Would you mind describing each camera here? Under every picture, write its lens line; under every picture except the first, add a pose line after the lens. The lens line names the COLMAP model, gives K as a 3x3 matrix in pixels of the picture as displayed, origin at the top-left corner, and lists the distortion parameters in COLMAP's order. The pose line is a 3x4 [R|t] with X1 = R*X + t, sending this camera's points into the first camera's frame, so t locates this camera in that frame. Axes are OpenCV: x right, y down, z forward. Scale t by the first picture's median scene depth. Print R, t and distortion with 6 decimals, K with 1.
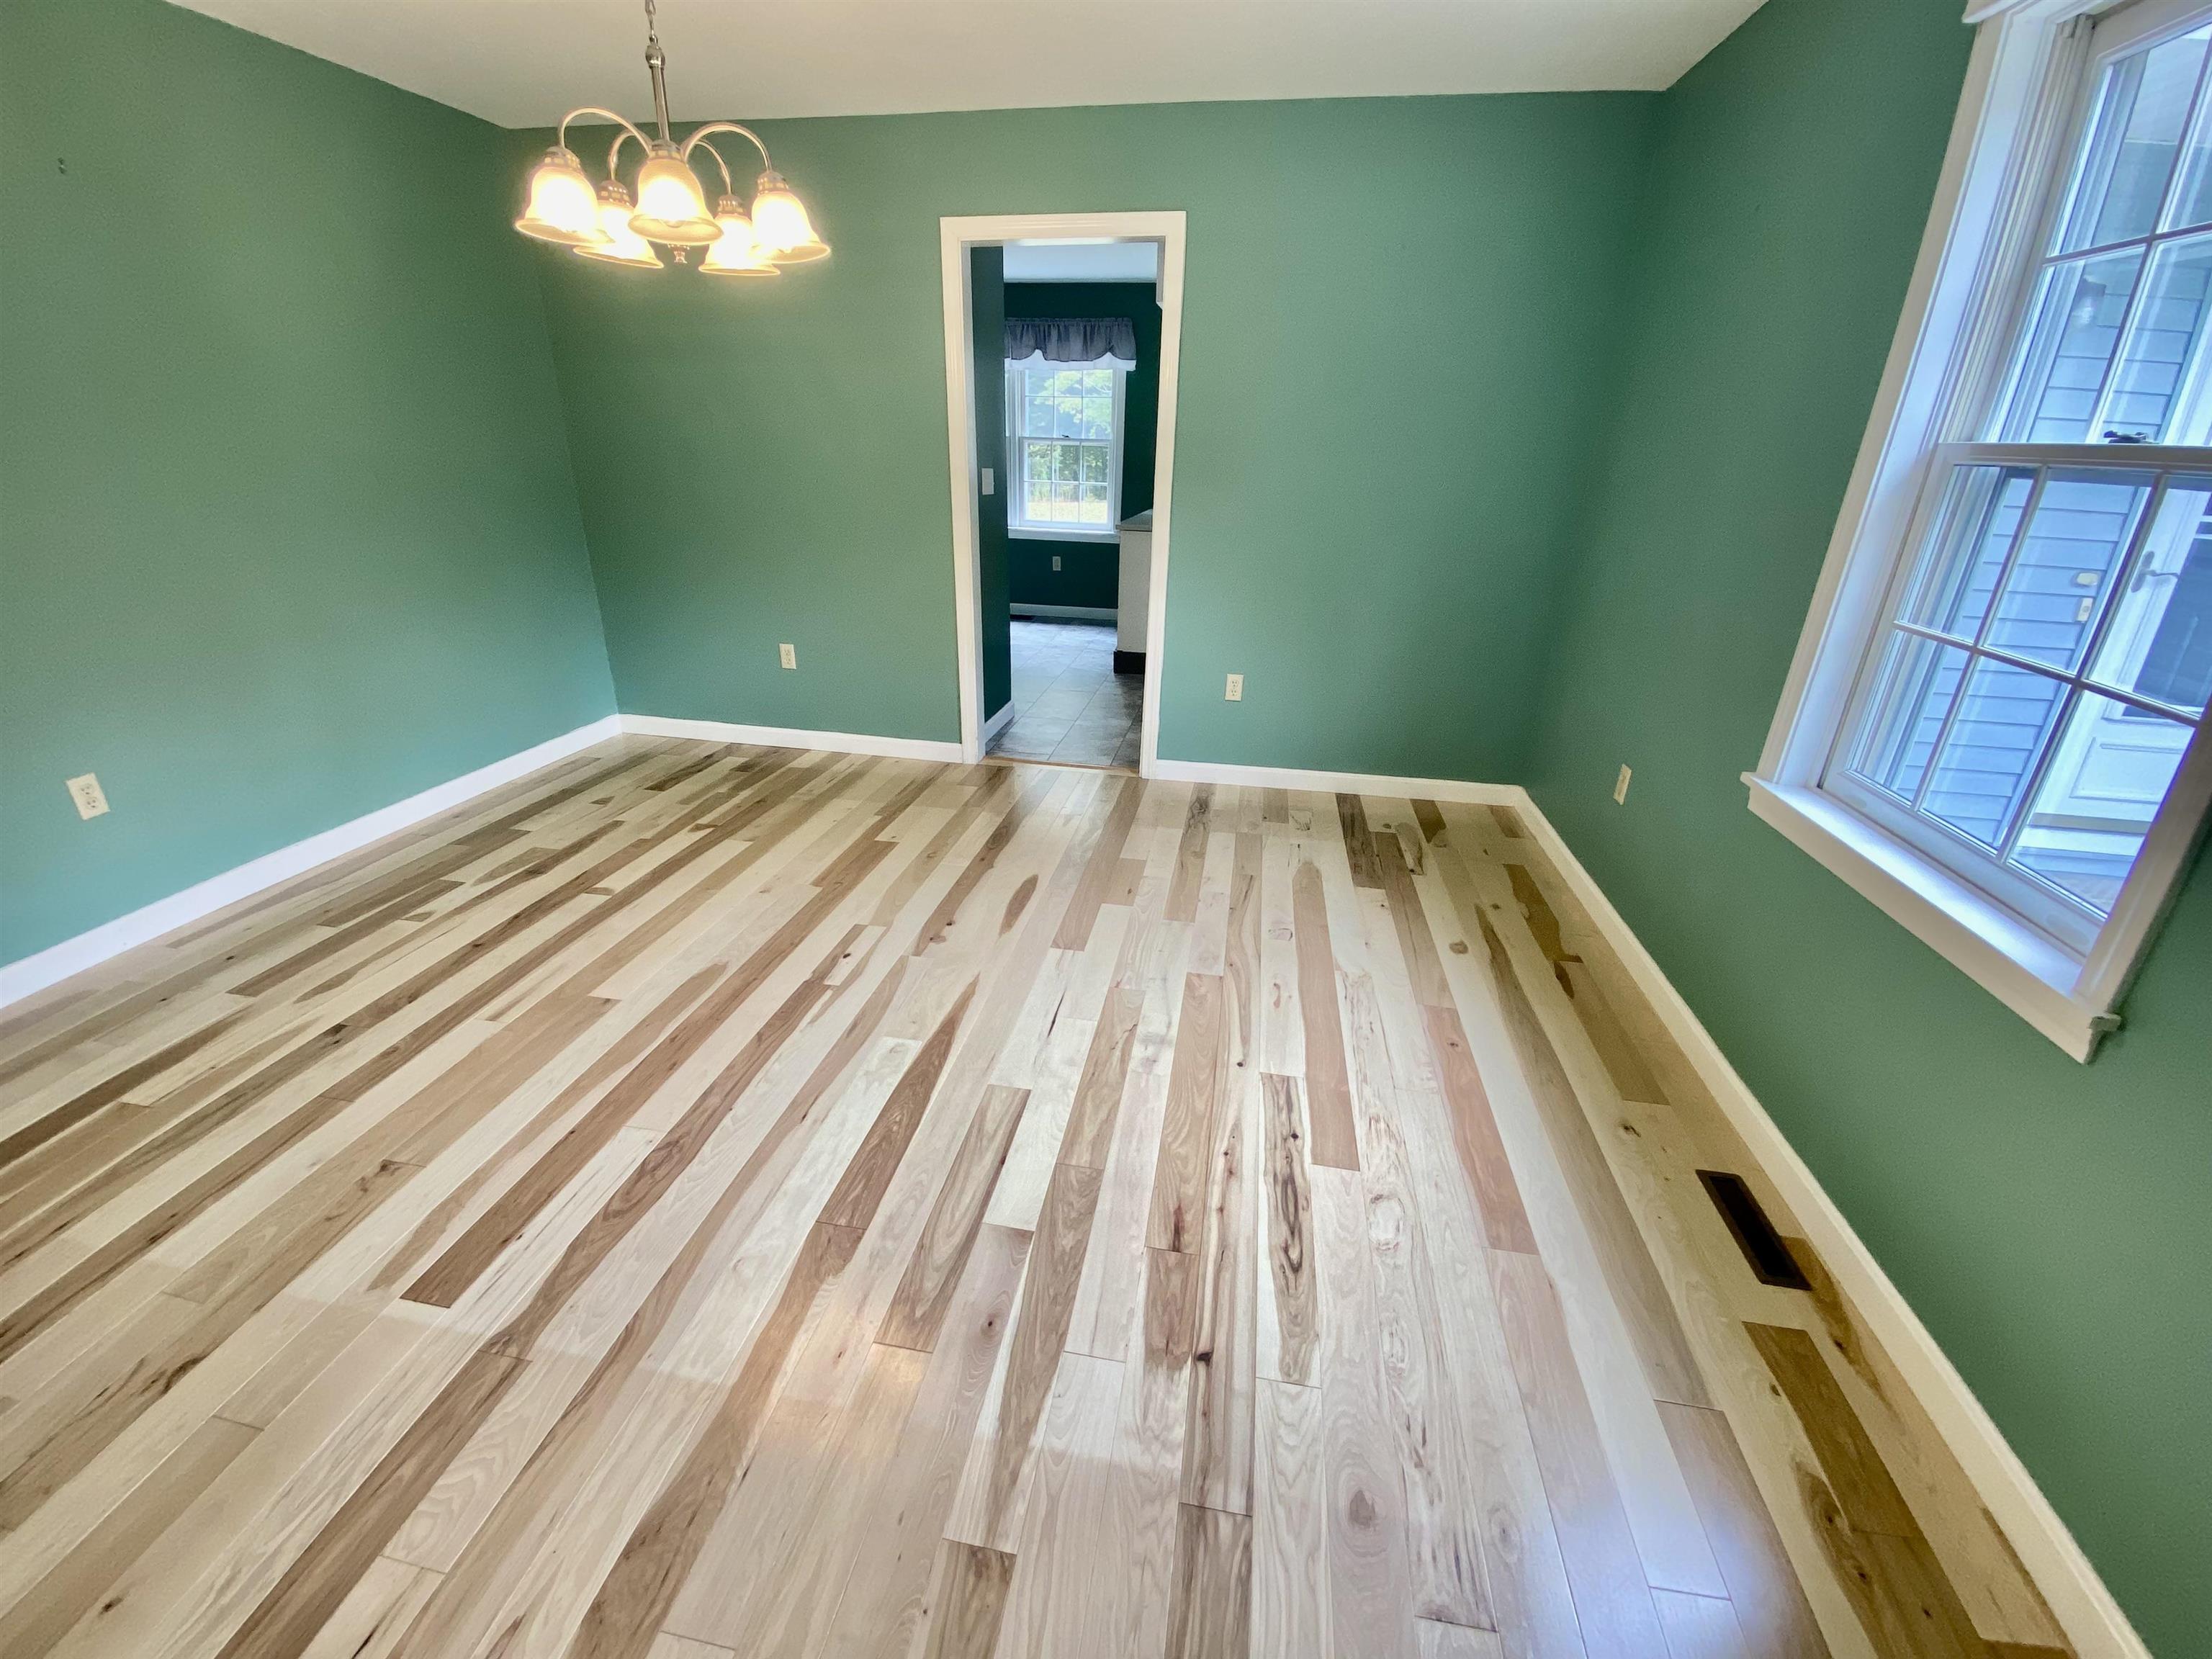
lens RADIAL K [[893.6, 0, 1099.8], [0, 893.6, 819.8], [0, 0, 1]] dist [-0.005452, -0.008348]
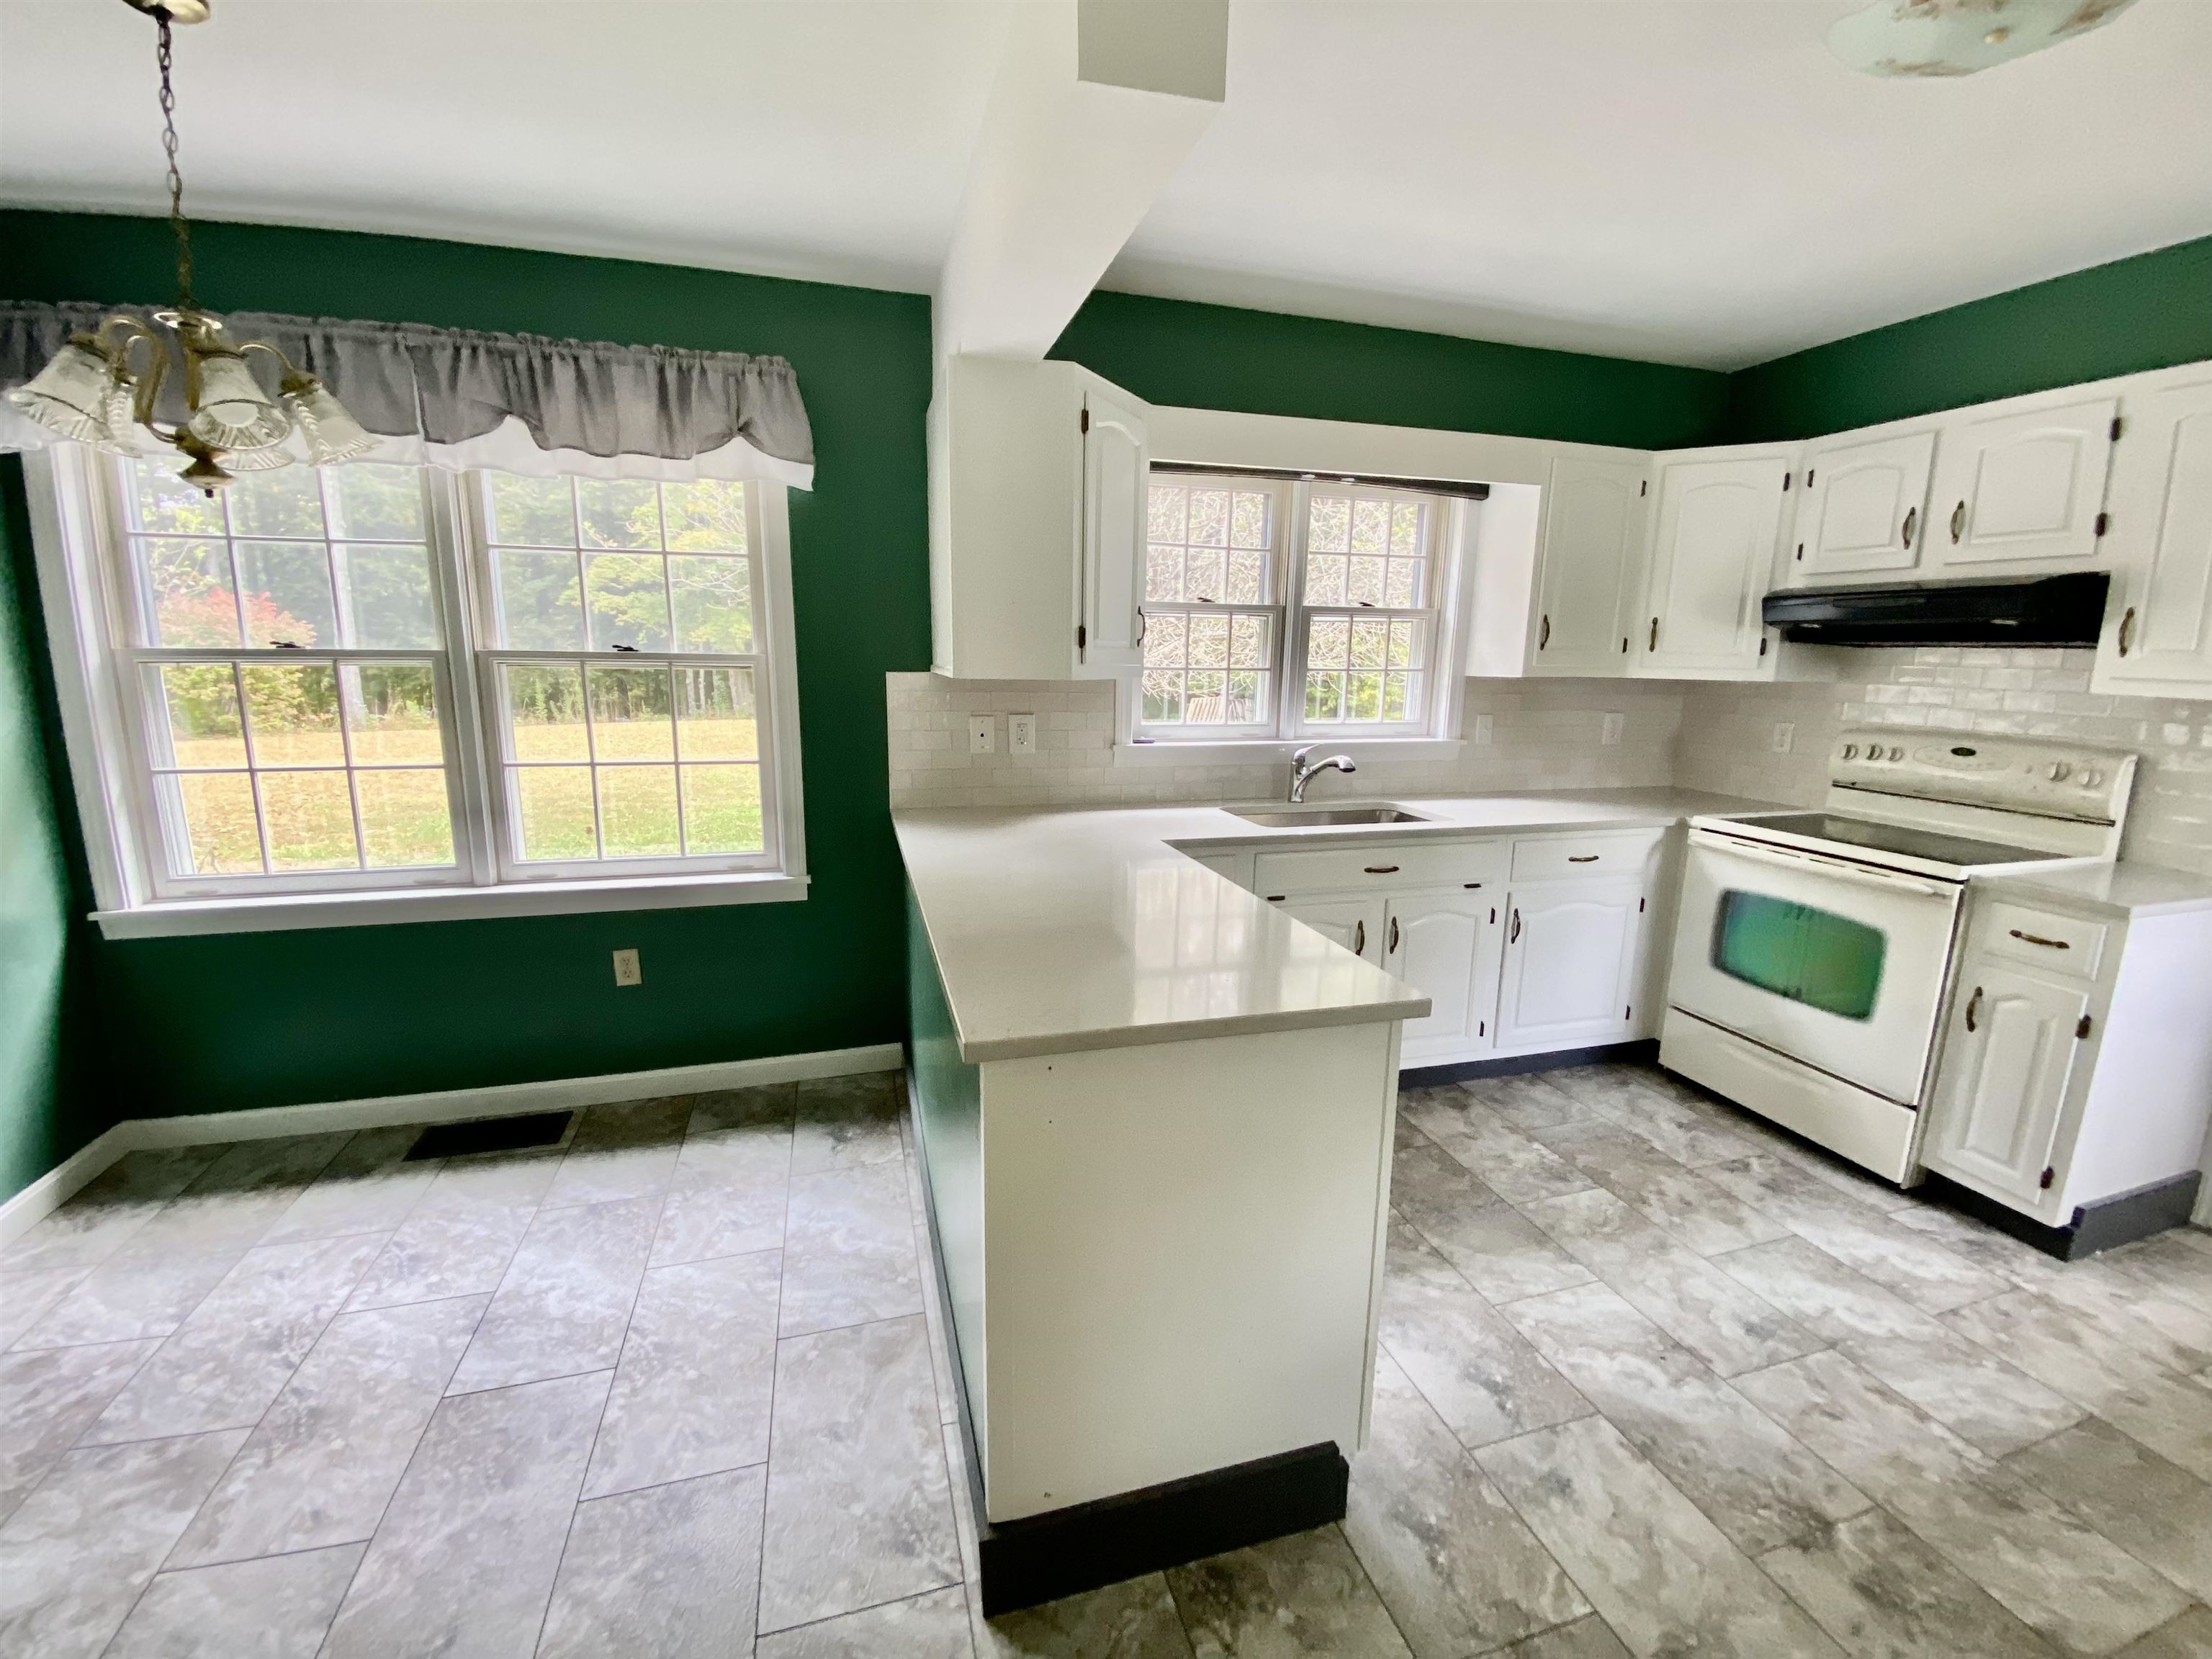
lens RADIAL K [[893.6, 0, 1096.2], [0, 893.6, 828.7], [0, 0, 1]] dist [-0.005452, -0.008348]
pose [[0.894989, -0.097001, 0.435414, -0.033093], [0.180164, 0.971524, -0.153890, -0.280140], [-0.408087, 0.216176, 0.886980, 0.641131]]
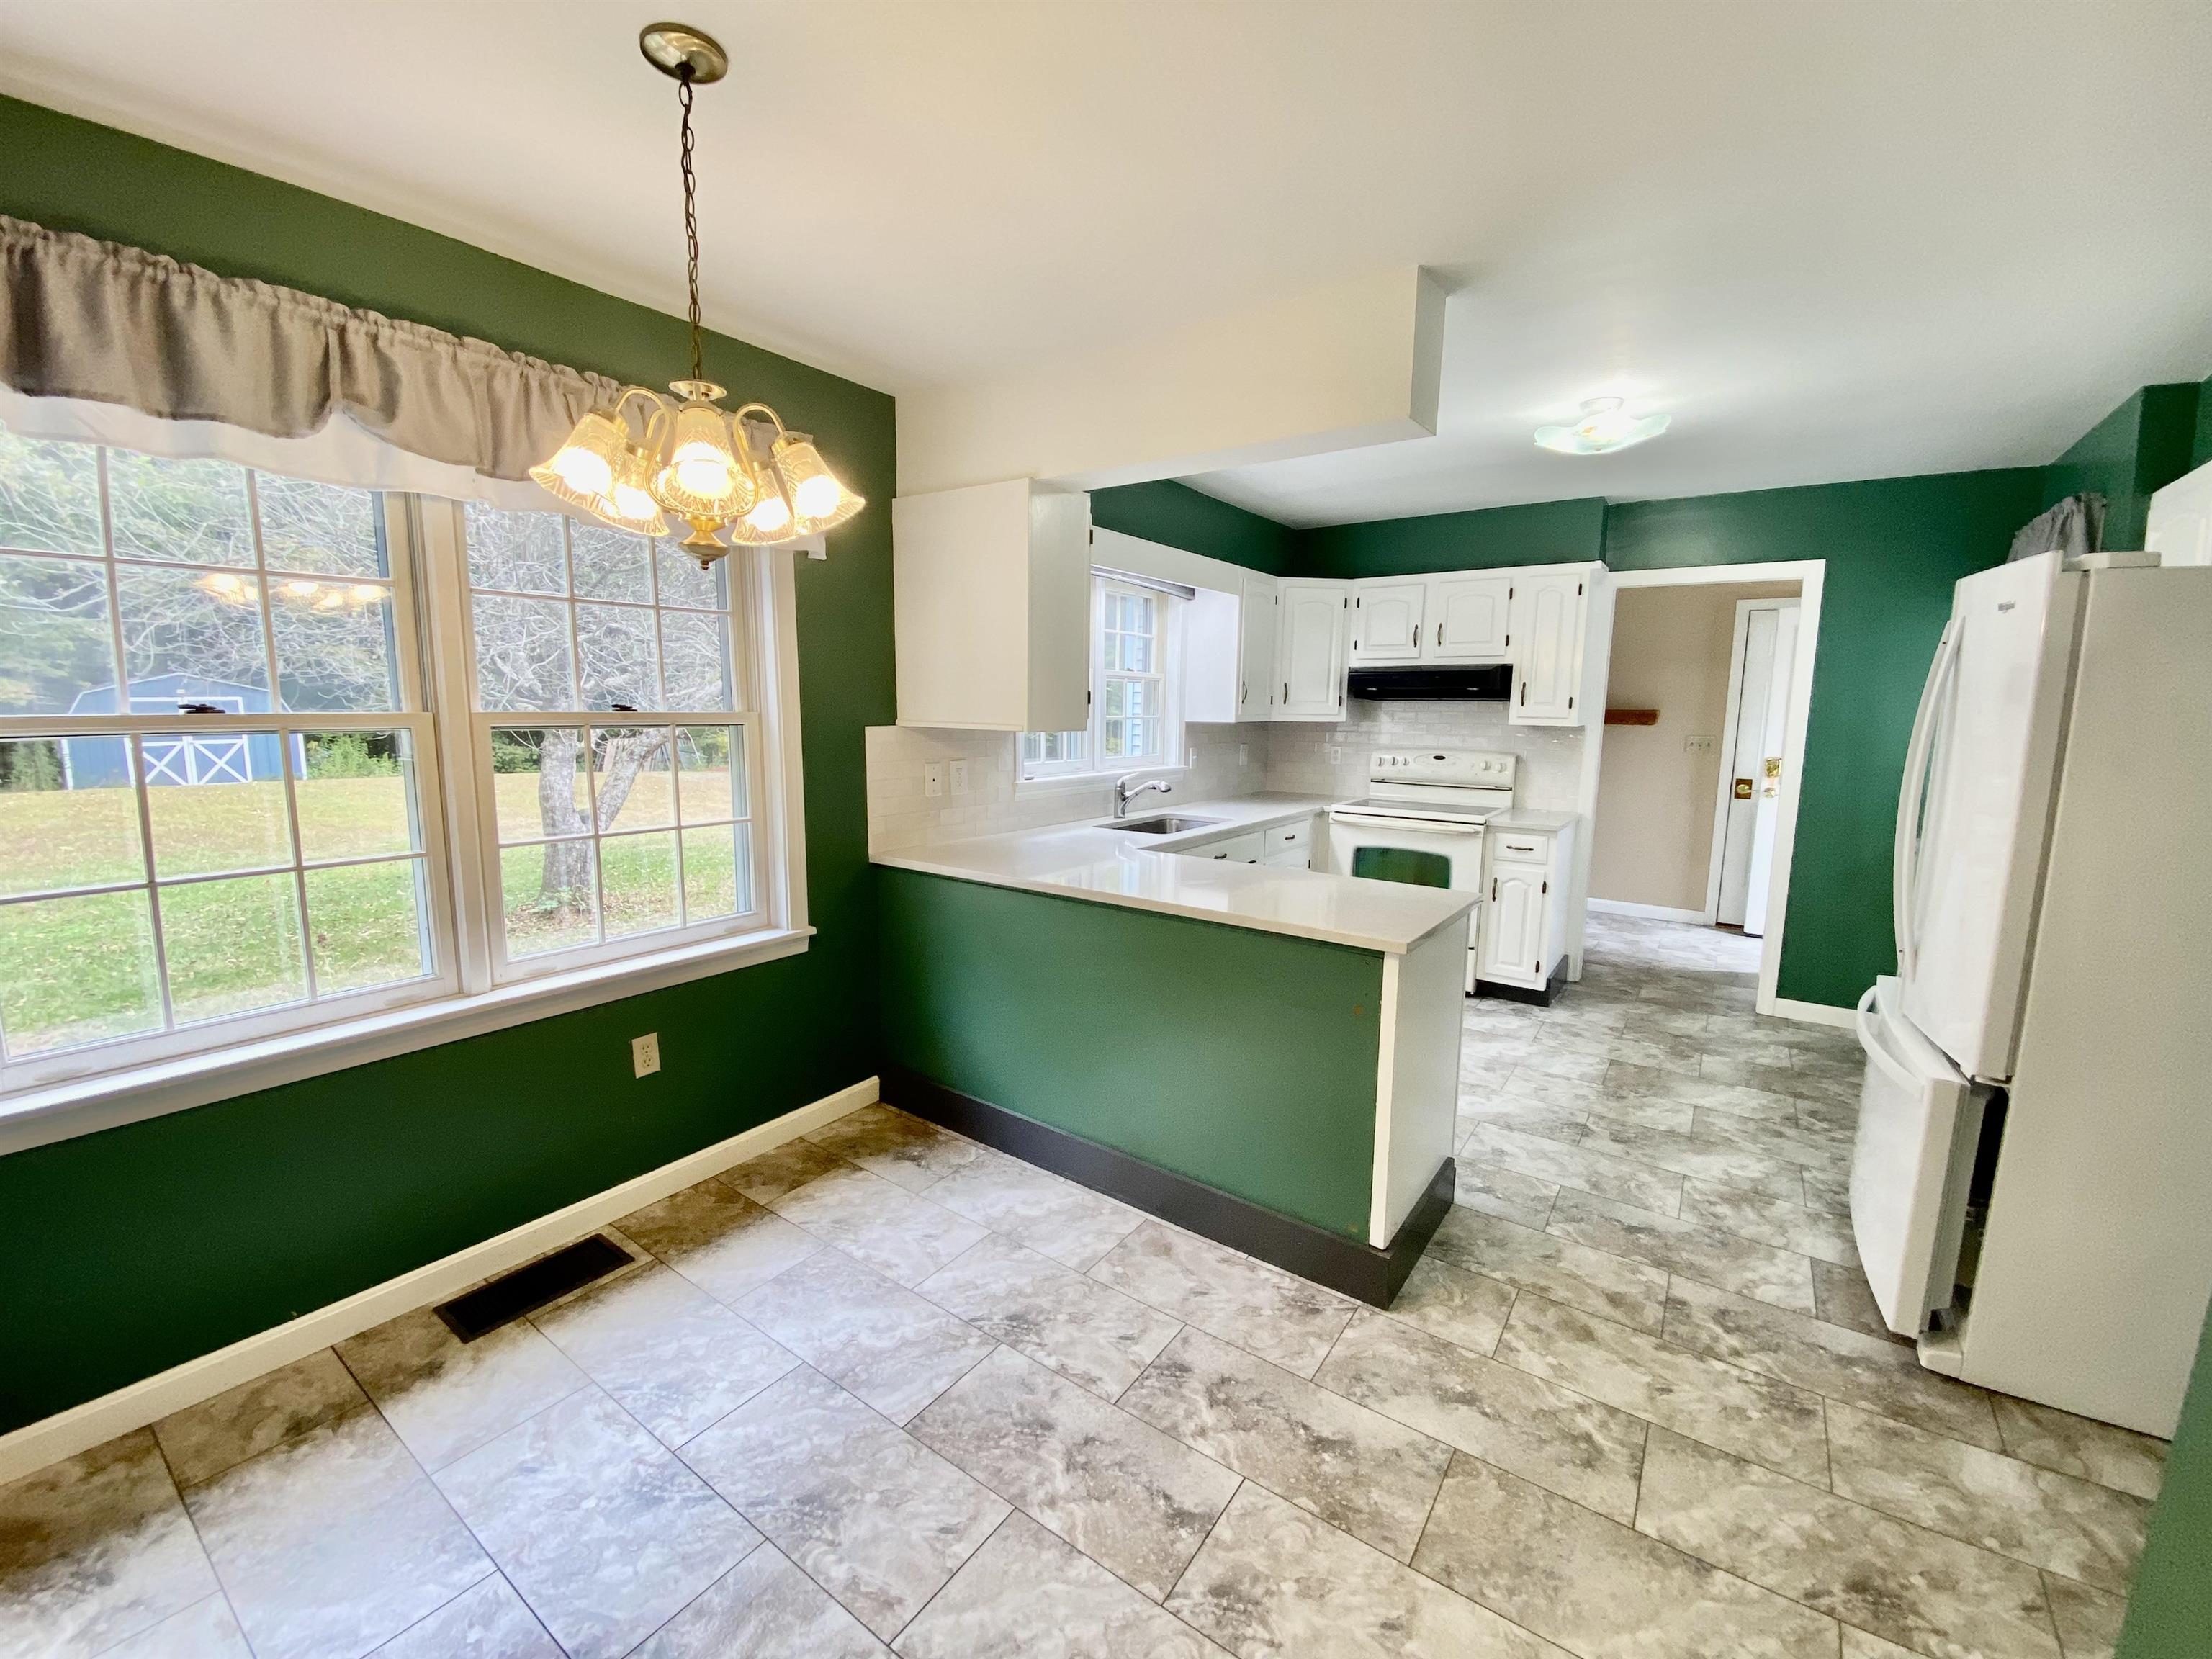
lens RADIAL K [[893.6, 0, 1073.3], [0, 893.6, 828.6], [0, 0, 1]] dist [-0.005452, -0.008348]
pose [[0.437643, -0.142242, 0.887827, -0.299559], [0.350311, 0.936359, -0.022664, -0.339004], [-0.828101, 0.320934, 0.459620, 0.758295]]
